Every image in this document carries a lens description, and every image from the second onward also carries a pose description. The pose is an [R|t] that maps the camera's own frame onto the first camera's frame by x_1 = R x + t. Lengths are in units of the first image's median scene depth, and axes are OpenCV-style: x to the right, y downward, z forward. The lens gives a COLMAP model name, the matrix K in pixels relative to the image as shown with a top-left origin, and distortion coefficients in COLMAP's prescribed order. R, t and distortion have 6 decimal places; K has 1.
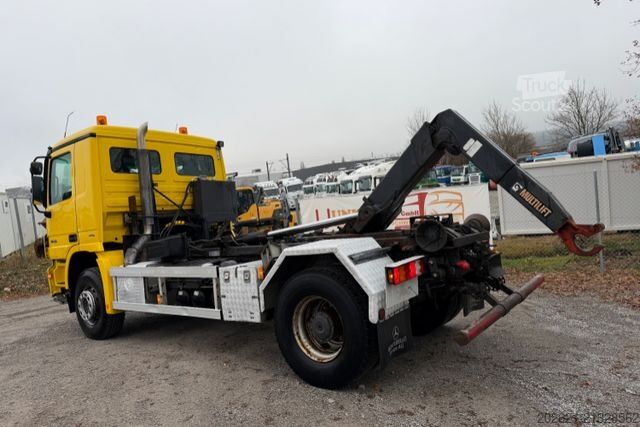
lens RADIAL K [[458.3, 0, 322.1], [0, 458.3, 217.9], [0, 0, 1]] dist [0.072224, -0.029798]
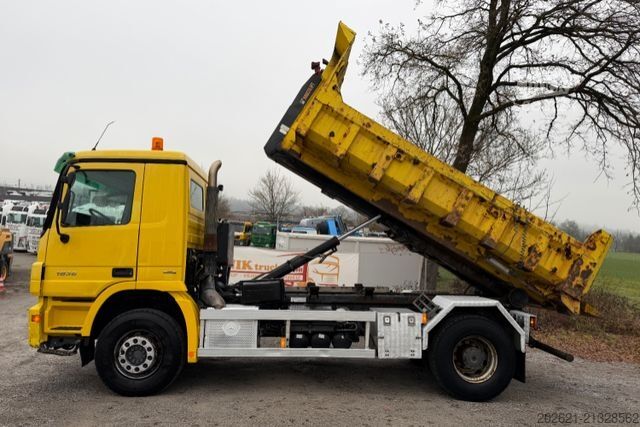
lens RADIAL K [[458.3, 0, 316.4], [0, 458.3, 212.5], [0, 0, 1]] dist [0.072224, -0.029798]
pose [[0.730659, 0.170521, 0.661105, -0.866388], [-0.088524, 0.983795, -0.155916, 0.037319], [-0.676979, 0.055398, 0.733914, 0.153839]]
